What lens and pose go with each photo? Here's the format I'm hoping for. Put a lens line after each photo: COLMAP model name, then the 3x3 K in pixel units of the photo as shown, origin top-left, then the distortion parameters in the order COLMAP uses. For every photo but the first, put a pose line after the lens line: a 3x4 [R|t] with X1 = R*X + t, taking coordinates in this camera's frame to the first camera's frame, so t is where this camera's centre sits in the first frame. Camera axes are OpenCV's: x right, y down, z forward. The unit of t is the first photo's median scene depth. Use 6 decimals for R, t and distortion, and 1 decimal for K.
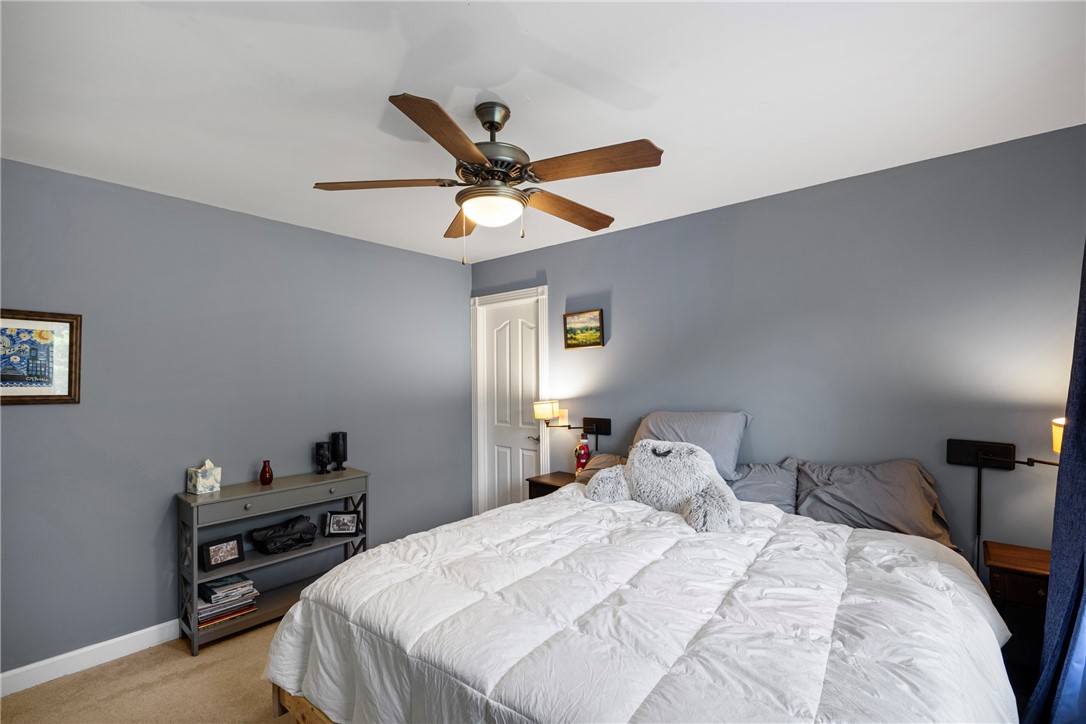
lens RADIAL K [[477.6, 0, 540.9], [0, 477.6, 362.7], [0, 0, 1]] dist [-0.013559, 0.000448]
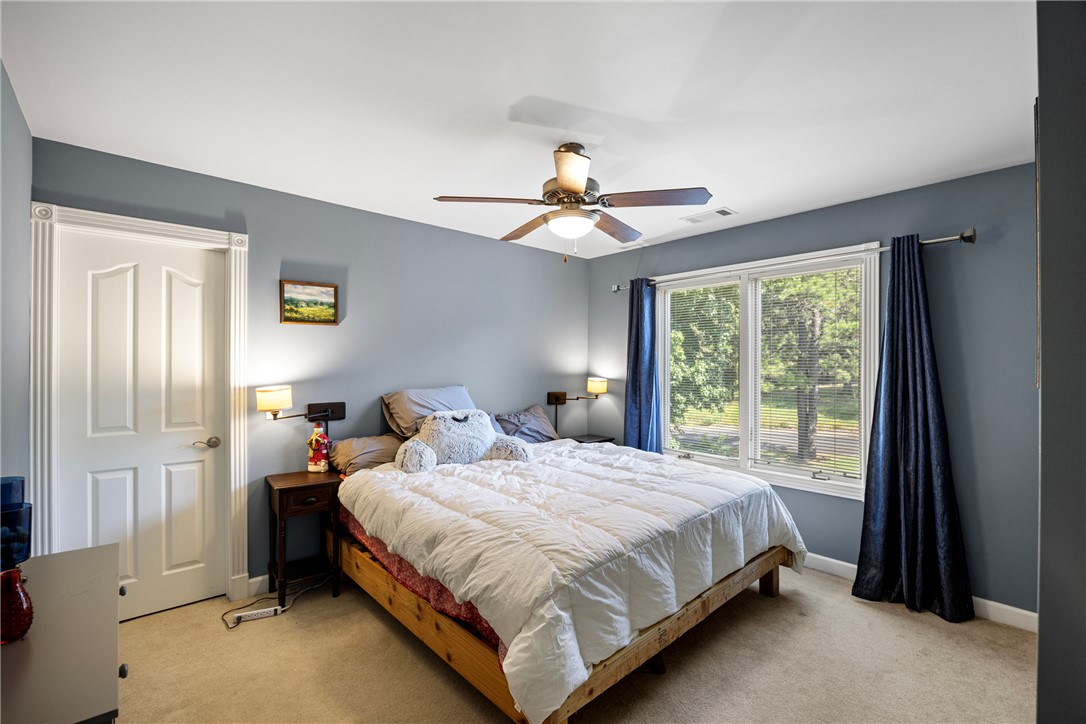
lens RADIAL K [[477.6, 0, 540.9], [0, 477.6, 362.7], [0, 0, 1]] dist [-0.013559, 0.000448]
pose [[0.137739, 0.015099, 0.990353, -0.698803], [-0.029972, 0.999489, -0.011070, 0.035765], [-0.990015, -0.028158, 0.138121, 0.455120]]
